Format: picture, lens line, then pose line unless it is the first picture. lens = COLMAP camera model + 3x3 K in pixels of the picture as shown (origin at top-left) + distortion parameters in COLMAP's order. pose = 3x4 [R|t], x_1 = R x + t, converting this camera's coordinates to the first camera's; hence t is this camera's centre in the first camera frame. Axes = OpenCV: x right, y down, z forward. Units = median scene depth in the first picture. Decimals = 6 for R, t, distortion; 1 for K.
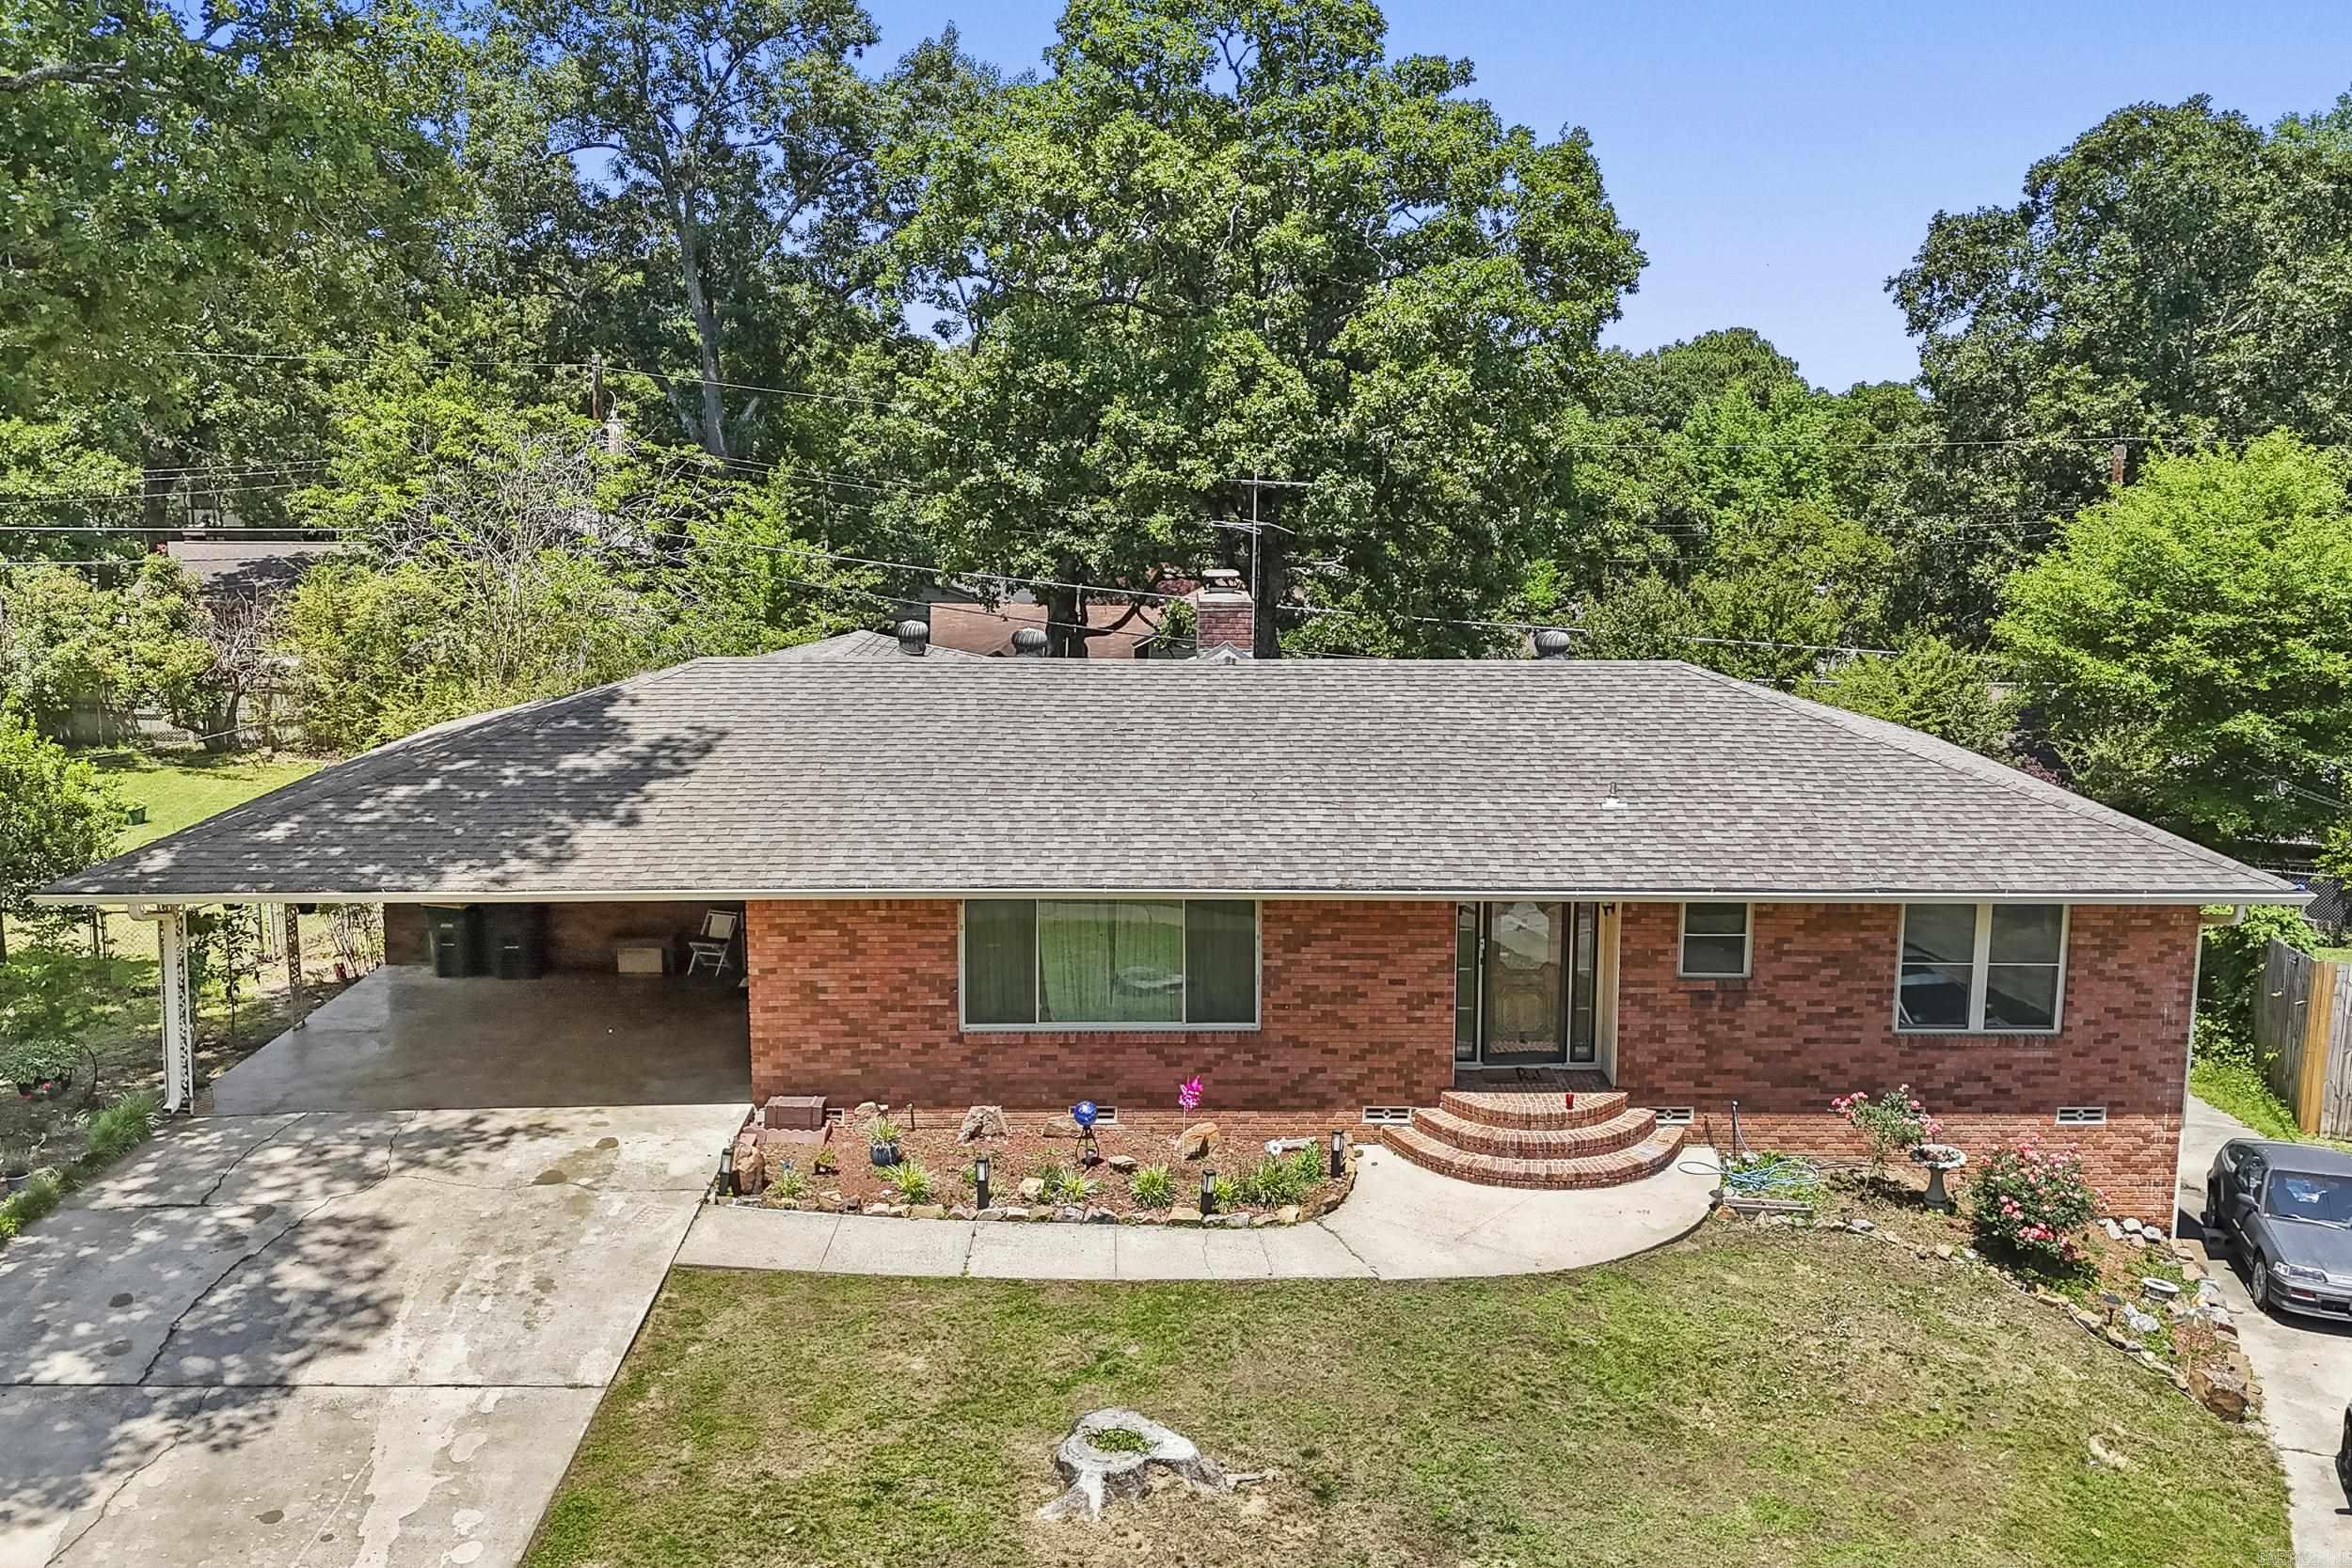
lens RADIAL K [[2073.9, 0, 1176.0], [0, 2073.9, 784.0], [0, 0, 1]] dist [0.011284, 0.007398]
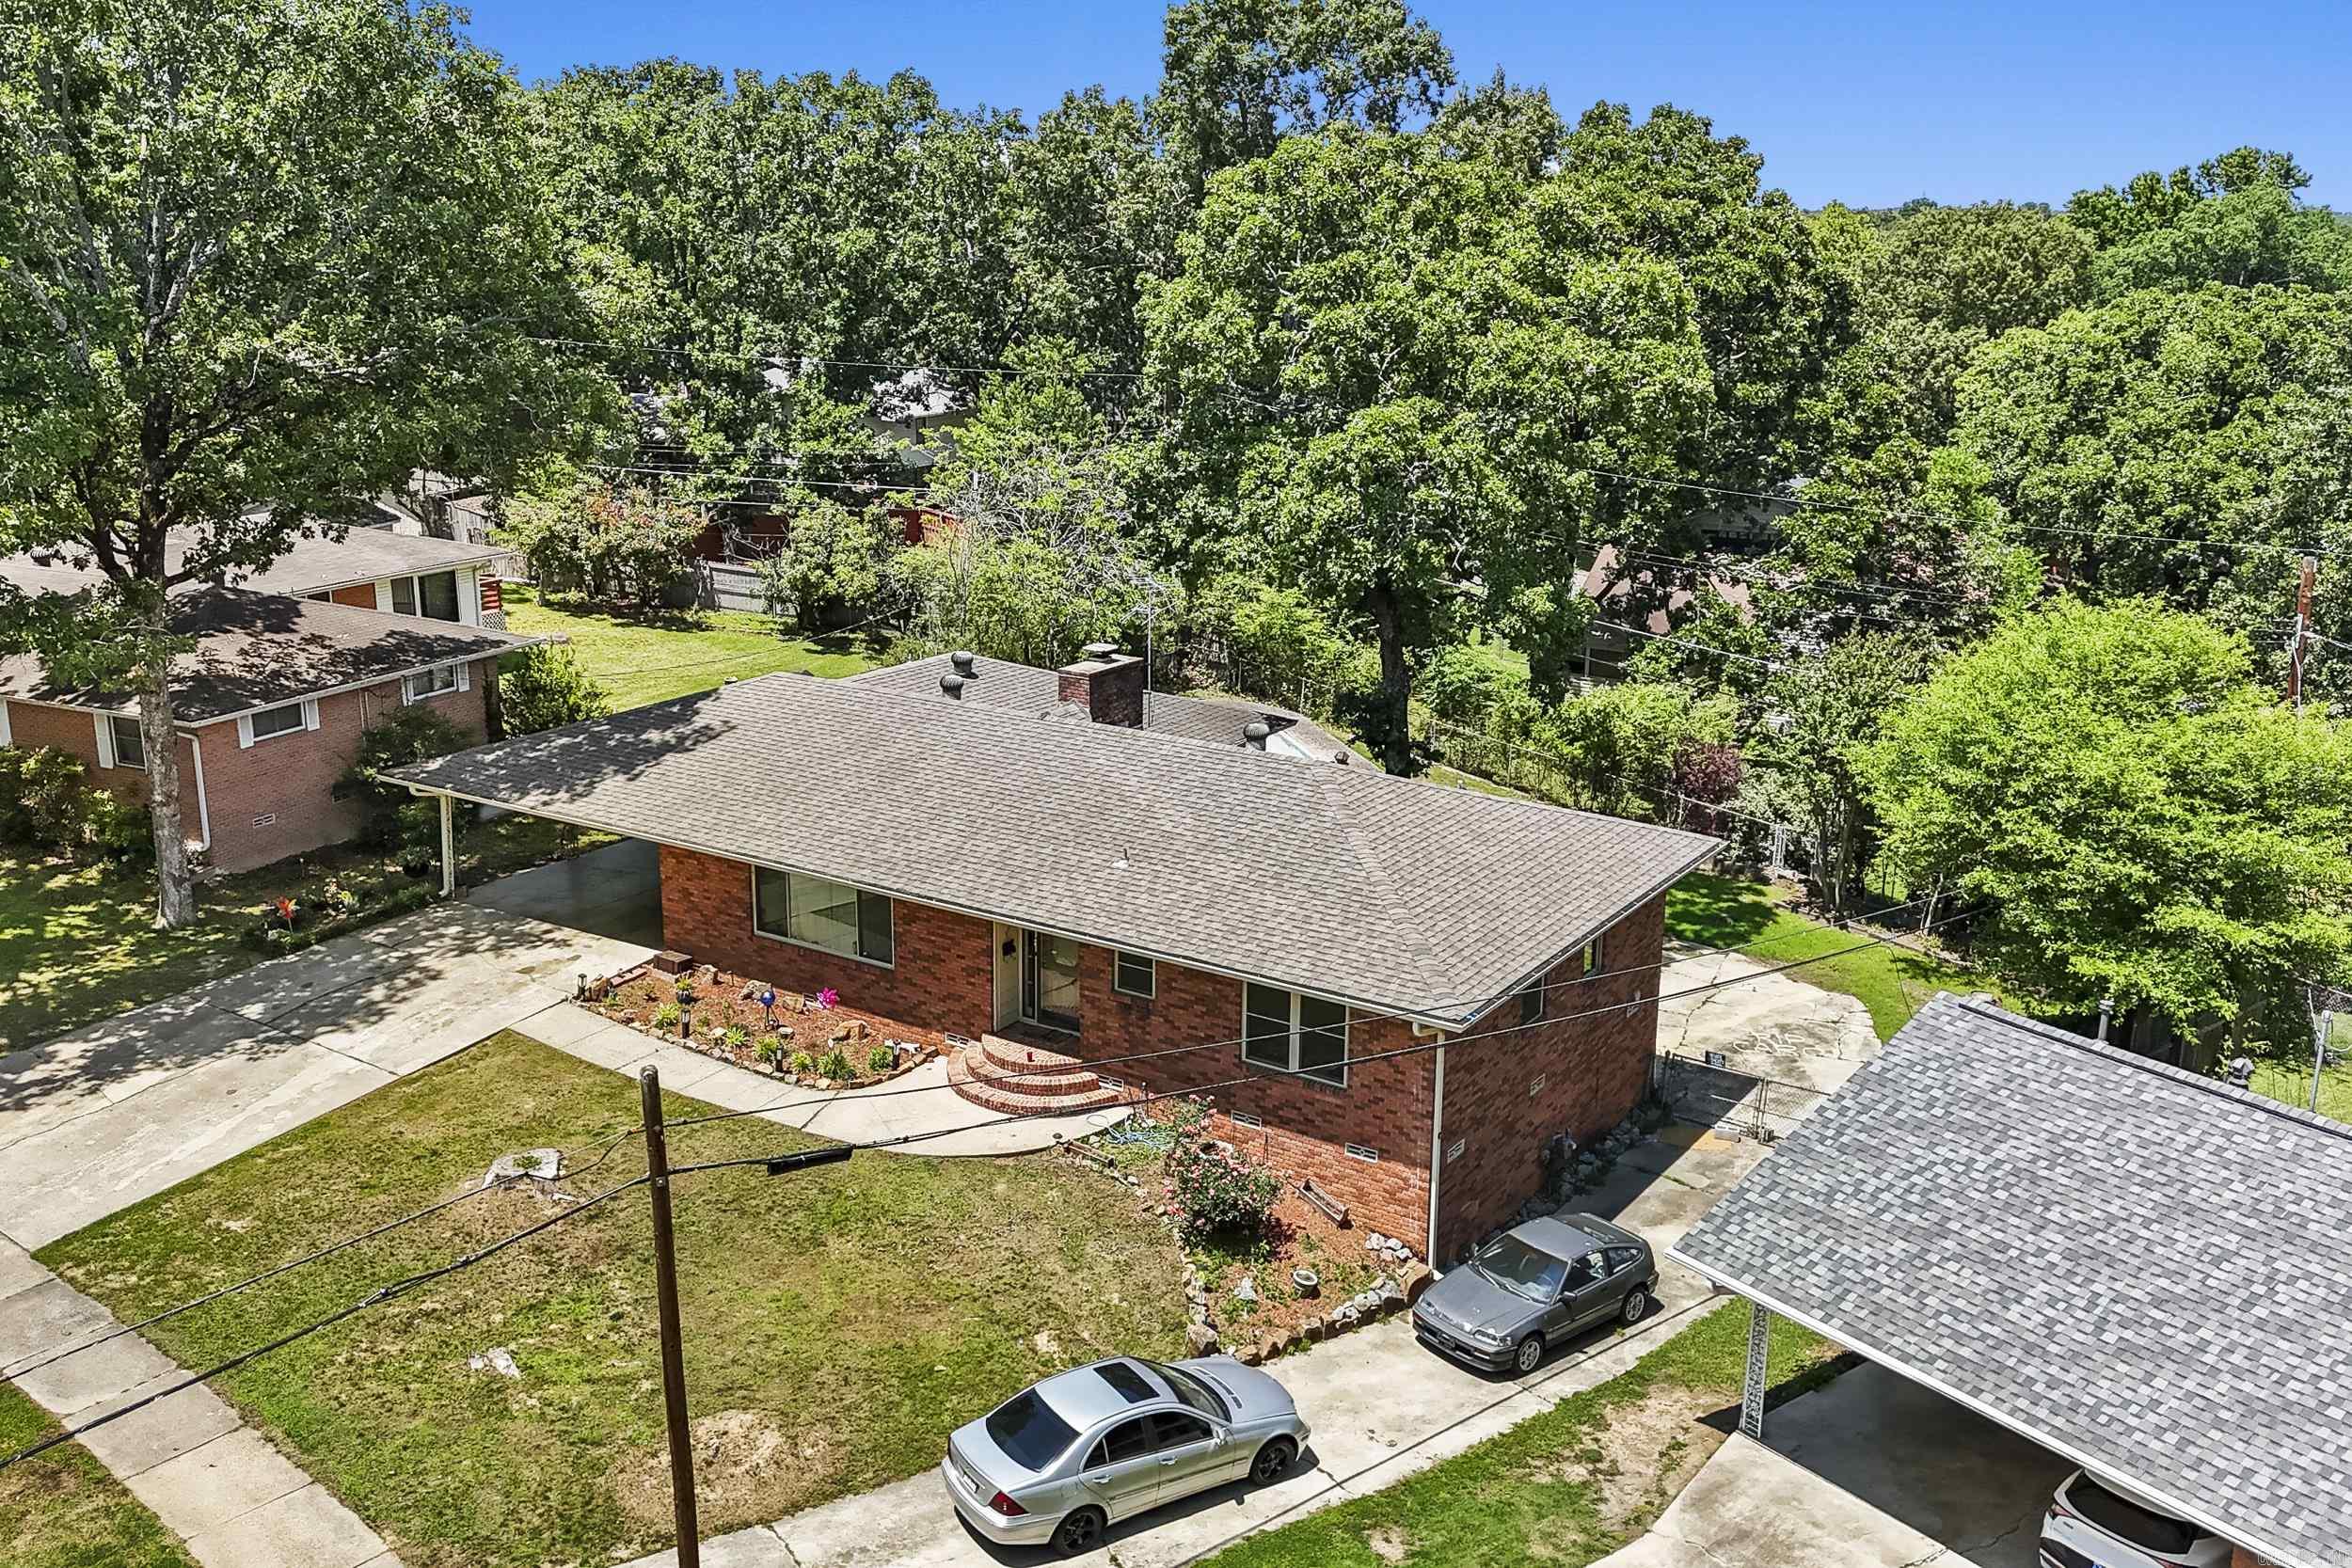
lens RADIAL K [[2073.9, 0, 1176.0], [0, 2073.9, 784.0], [0, 0, 1]] dist [0.011284, 0.007398]
pose [[0.811895, 0.149320, -0.564384, 1.169776], [-0.095574, 0.987691, 0.123826, -0.253890], [0.575927, -0.046593, 0.816172, -0.159793]]
